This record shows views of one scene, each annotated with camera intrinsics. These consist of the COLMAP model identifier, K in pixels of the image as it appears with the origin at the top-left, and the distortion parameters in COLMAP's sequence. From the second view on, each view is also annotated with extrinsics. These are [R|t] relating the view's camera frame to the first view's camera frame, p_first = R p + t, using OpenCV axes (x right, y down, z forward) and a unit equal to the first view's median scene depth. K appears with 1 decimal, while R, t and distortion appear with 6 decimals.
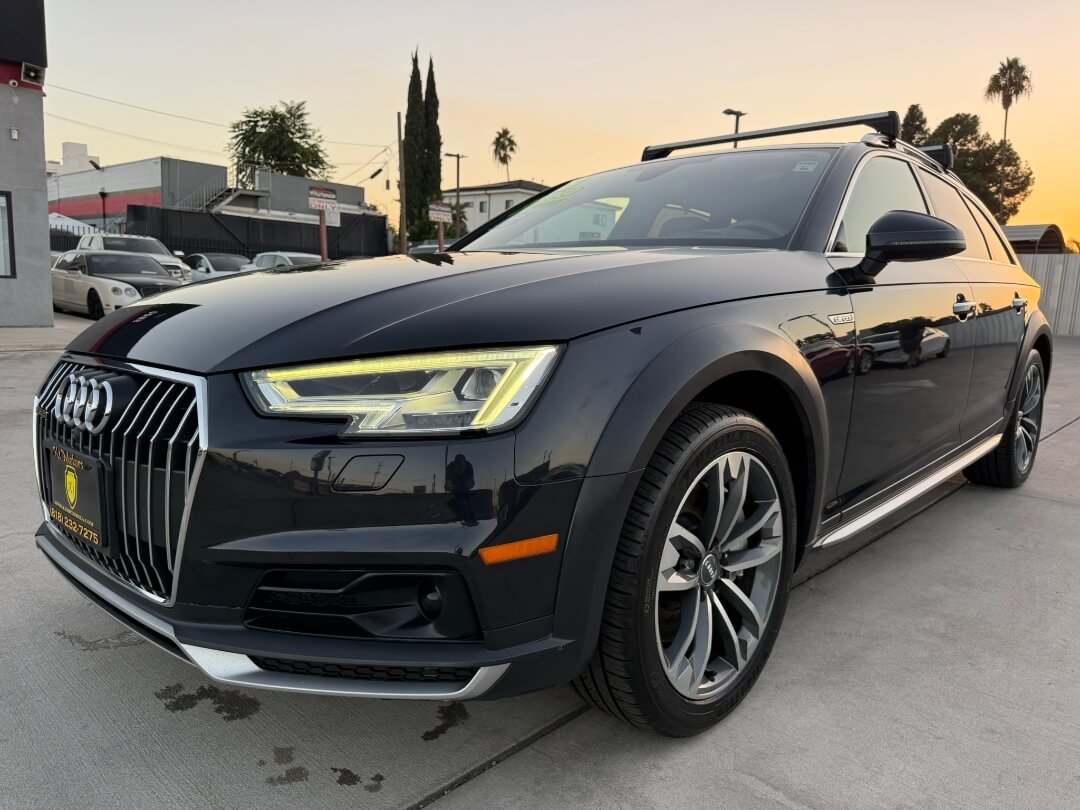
lens RADIAL K [[764.8, 0, 540.4], [0, 764.8, 406.0], [0, 0, 1]] dist [0.035778, -0.038029]
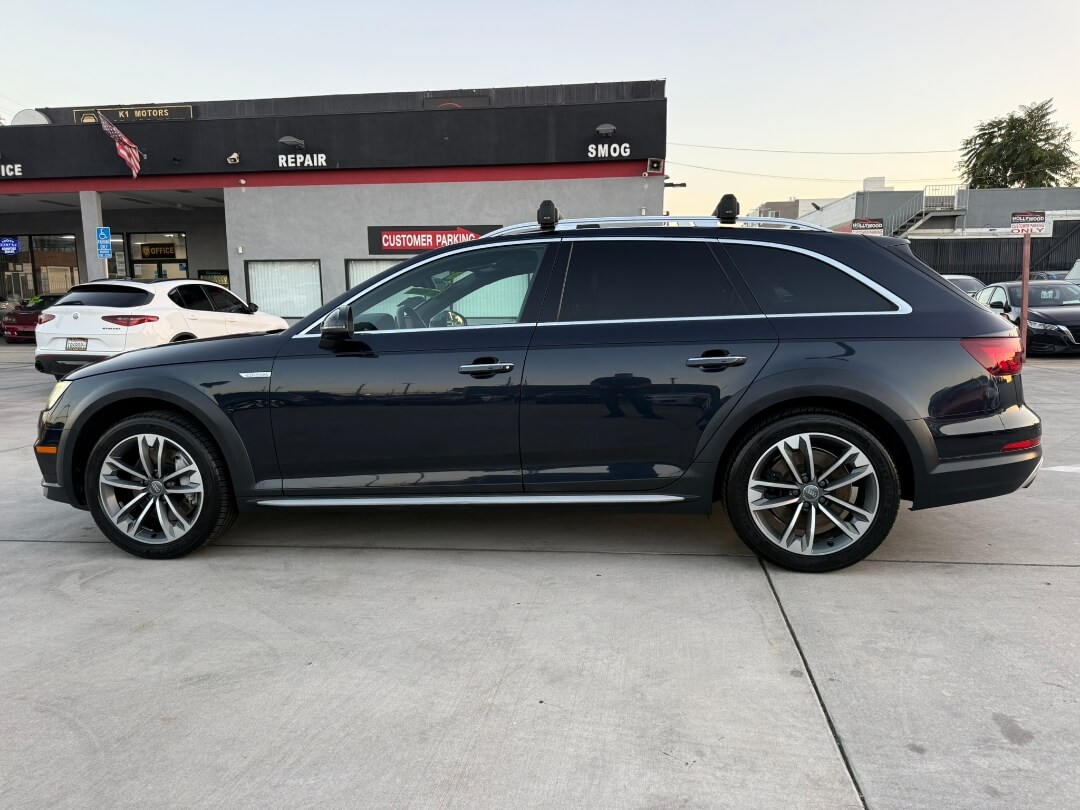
lens RADIAL K [[764.8, 0, 544.5], [0, 764.8, 402.9], [0, 0, 1]] dist [0.035778, -0.038029]
pose [[0.585612, 0.070043, -0.807560, 0.097705], [-0.093044, 0.995483, 0.018870, -0.006431], [0.805234, 0.064089, 0.589484, 0.021514]]
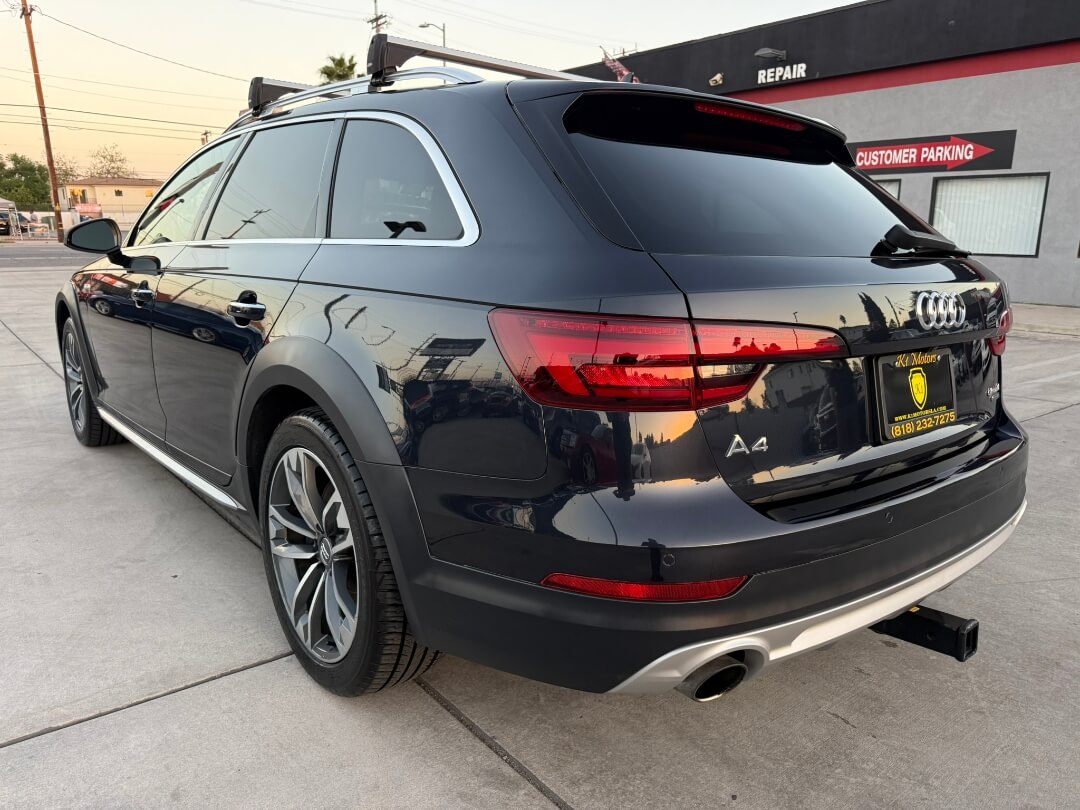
lens RADIAL K [[764.8, 0, 535.8], [0, 764.8, 402.5], [0, 0, 1]] dist [0.035778, -0.038029]
pose [[-0.120324, 0.183676, -0.975595, 0.092925], [-0.161603, 0.966002, 0.201801, -0.016538], [0.979493, 0.181940, -0.086551, 0.094058]]
